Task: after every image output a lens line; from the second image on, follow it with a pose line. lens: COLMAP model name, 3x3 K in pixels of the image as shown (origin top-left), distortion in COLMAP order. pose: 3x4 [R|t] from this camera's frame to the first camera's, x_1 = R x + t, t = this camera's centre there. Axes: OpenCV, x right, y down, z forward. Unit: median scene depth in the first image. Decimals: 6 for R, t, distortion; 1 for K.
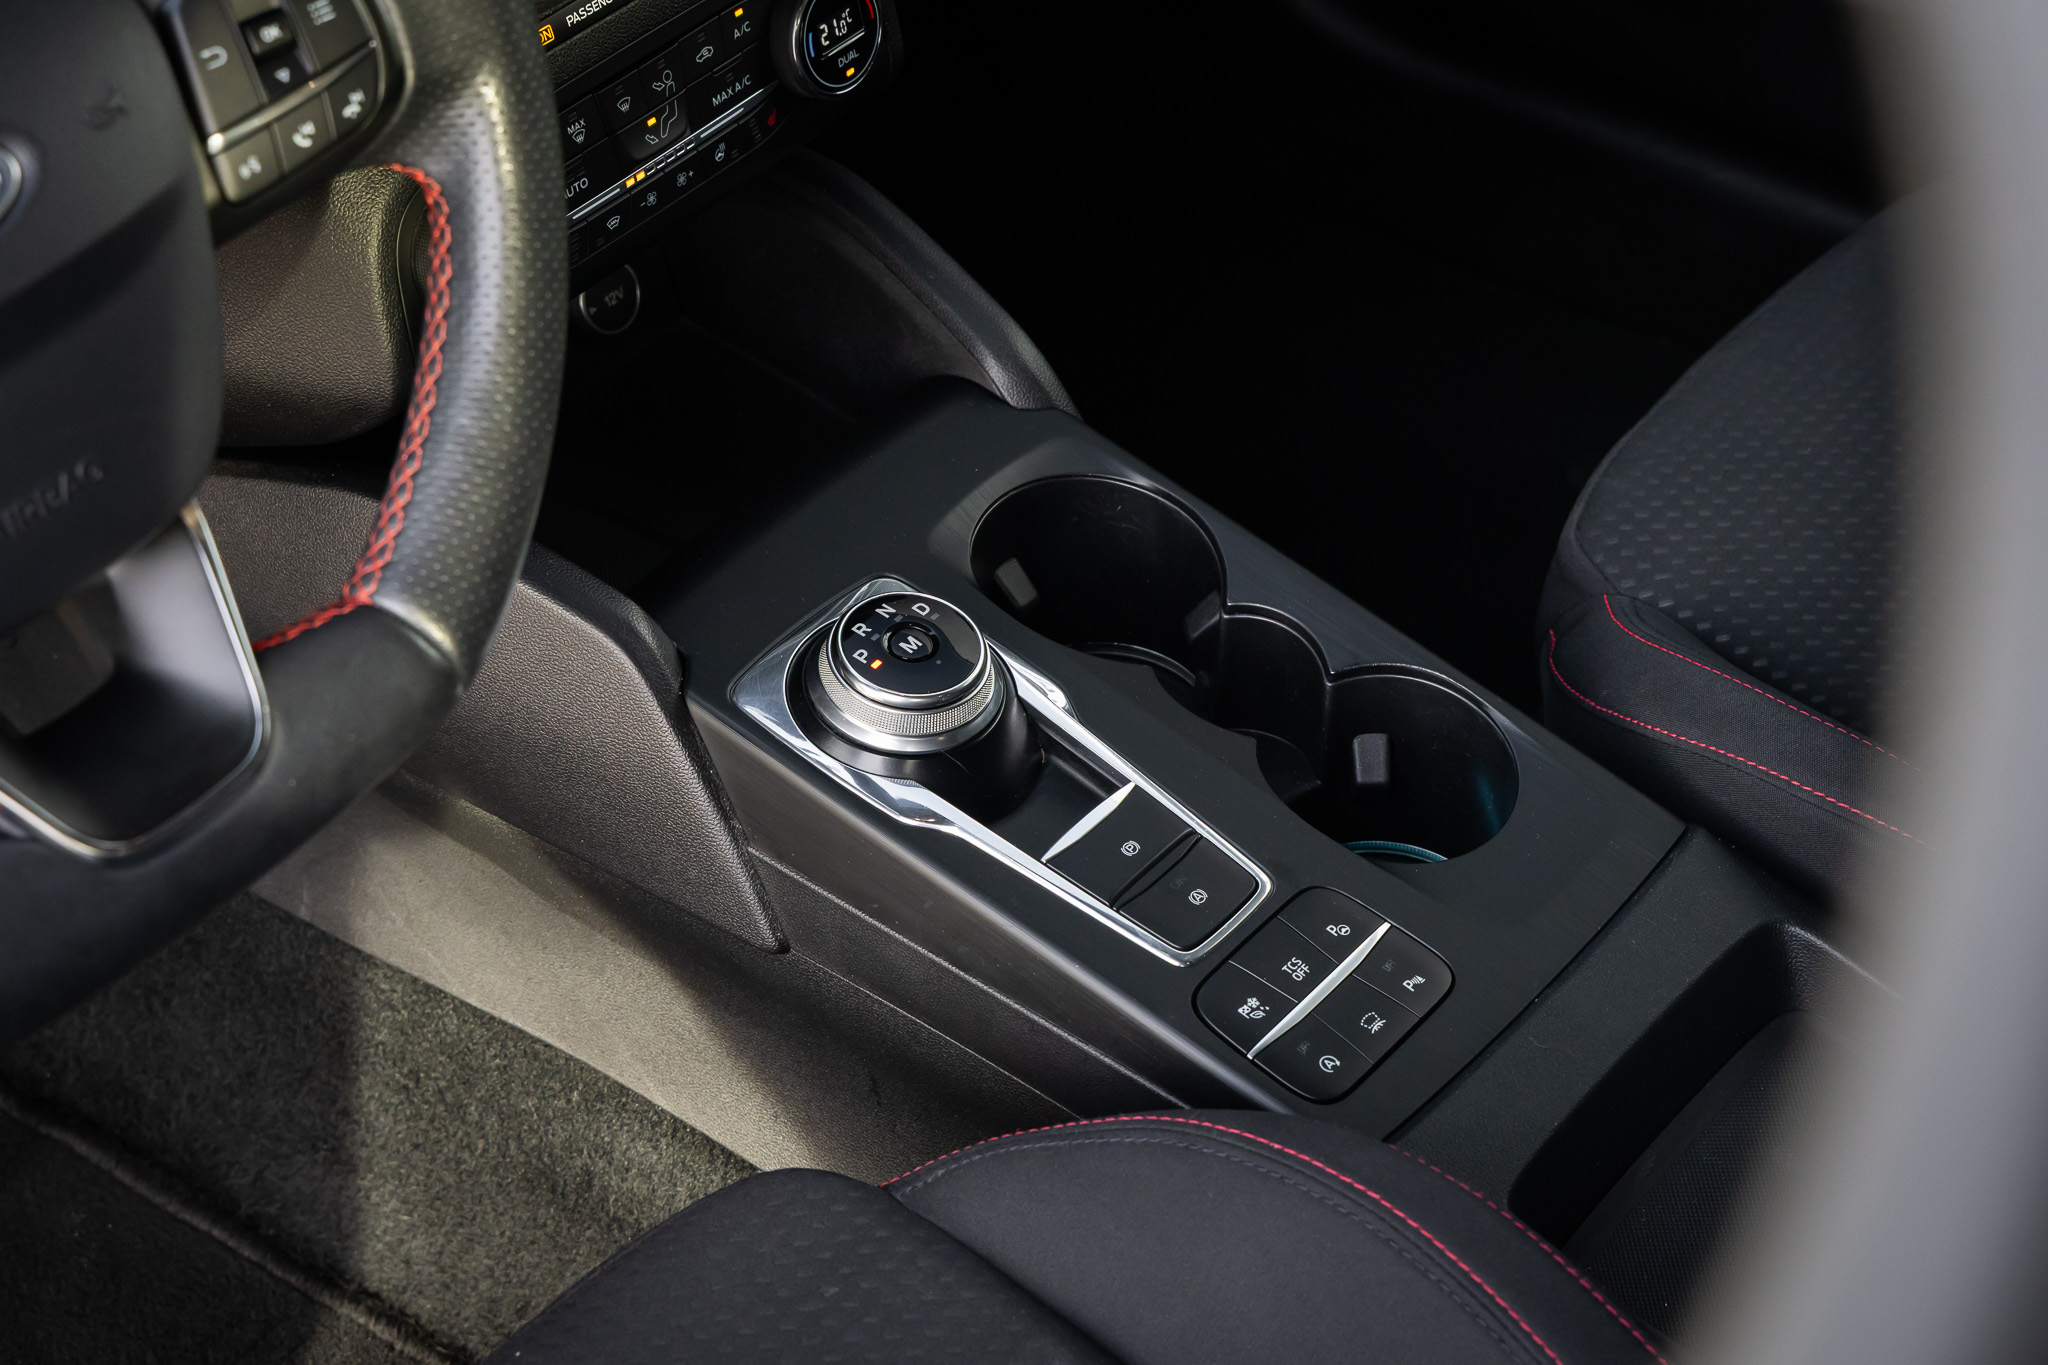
lens RADIAL K [[3998.8, 0, 1024.0], [0, 3998.8, 682.5], [0, 0, 1]] dist [0.014696, 0.007069]
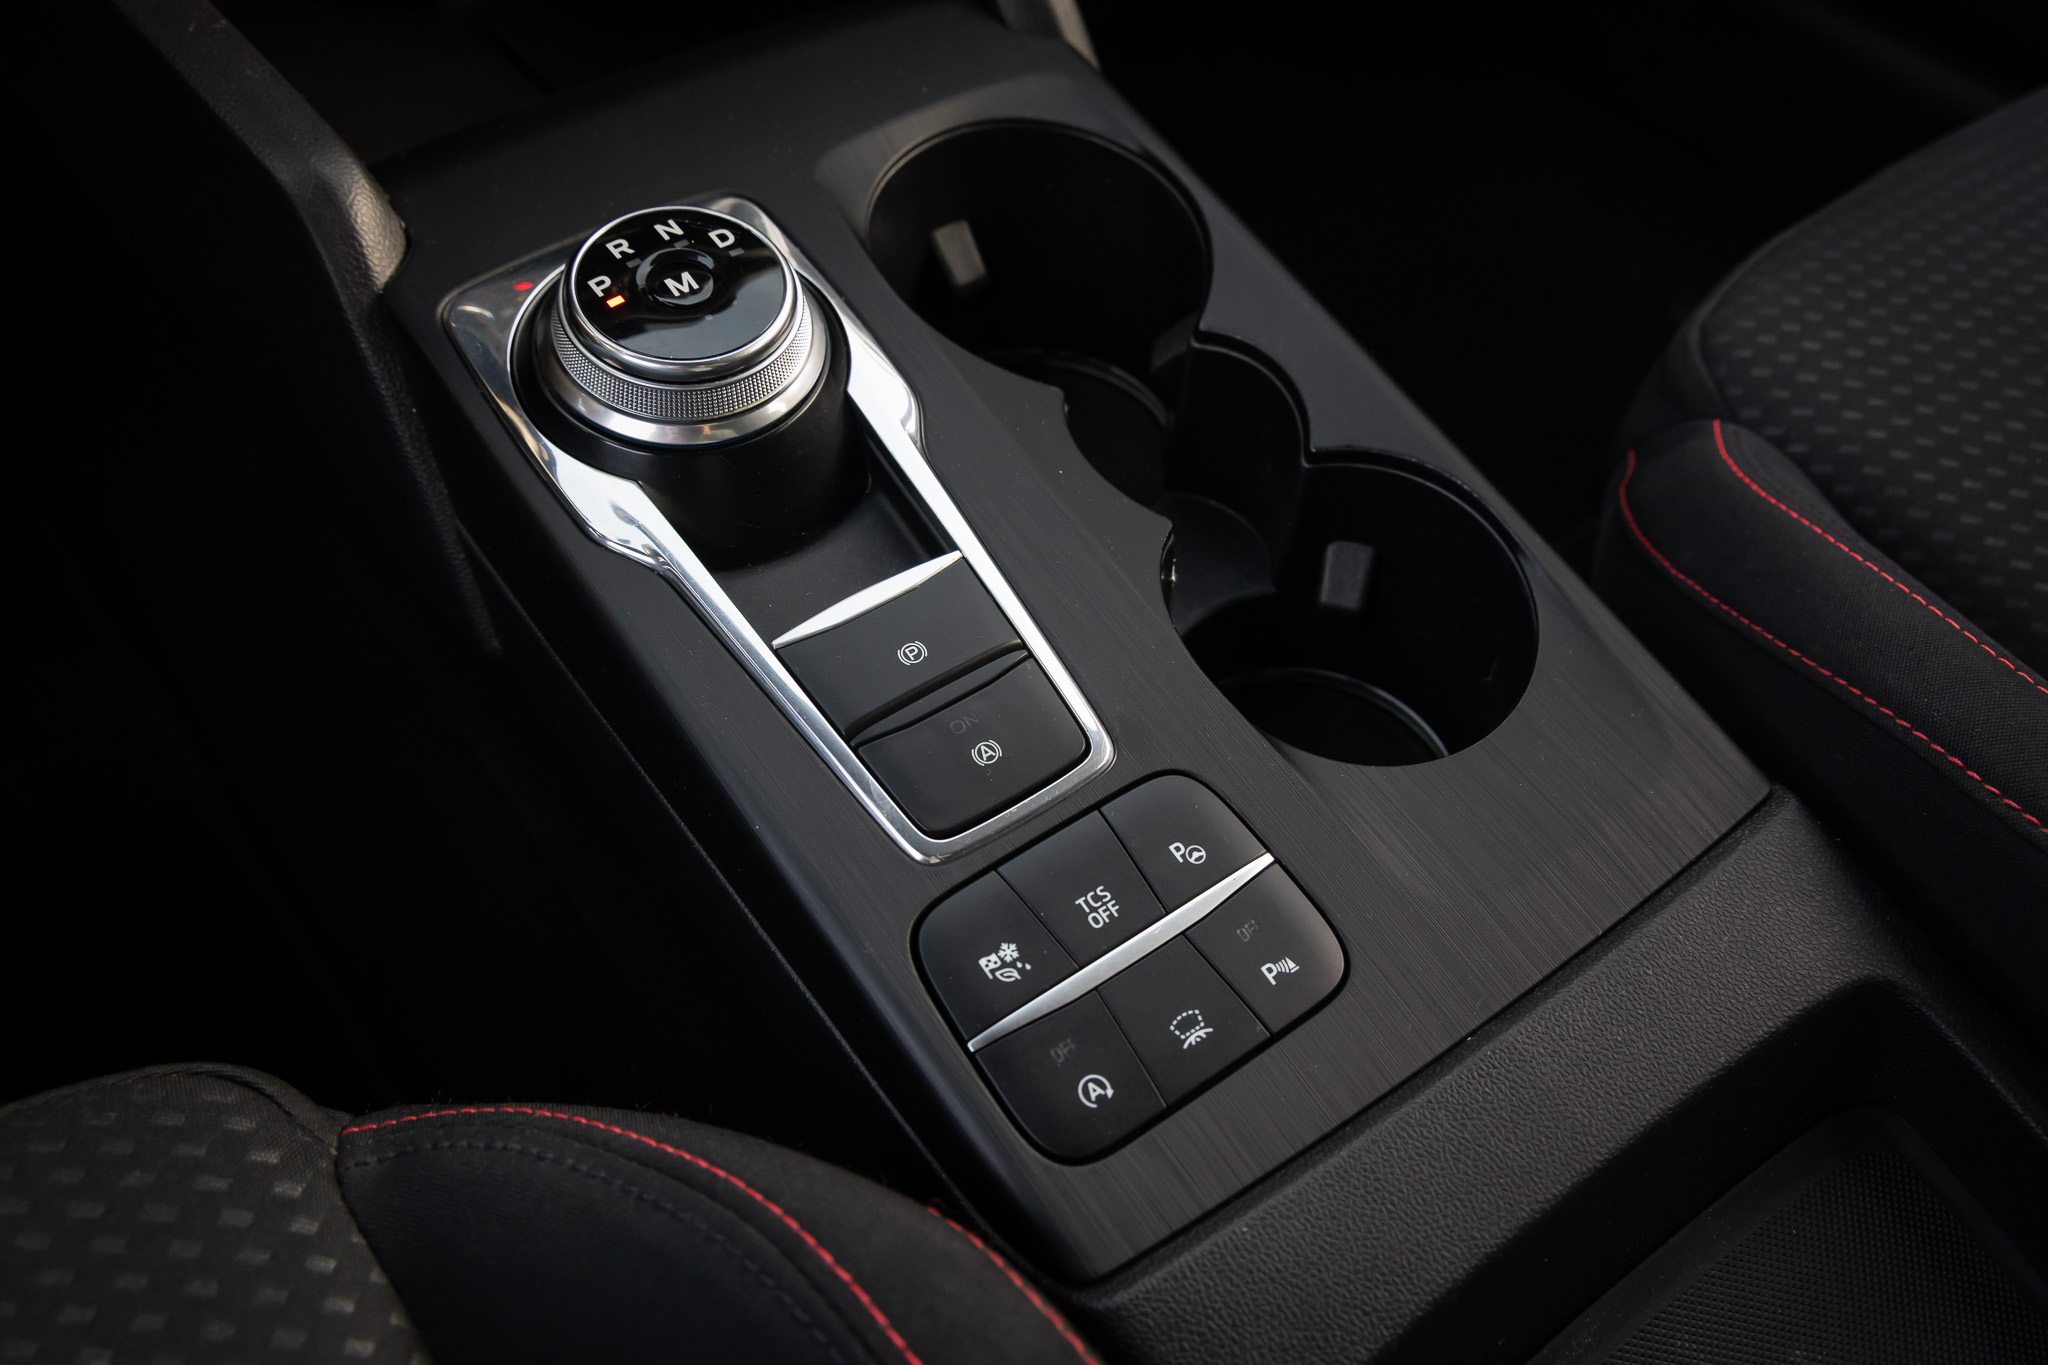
lens RADIAL K [[1853.1, 0, 1024.0], [0, 1853.1, 682.5], [0, 0, 1]] dist [-0.002508, 0.007036]
pose [[0.965066, 0.221798, -0.139477, 0.086445], [-0.196356, 0.964705, 0.175468, -0.010790], [0.173473, -0.141950, 0.974555, 0.693688]]
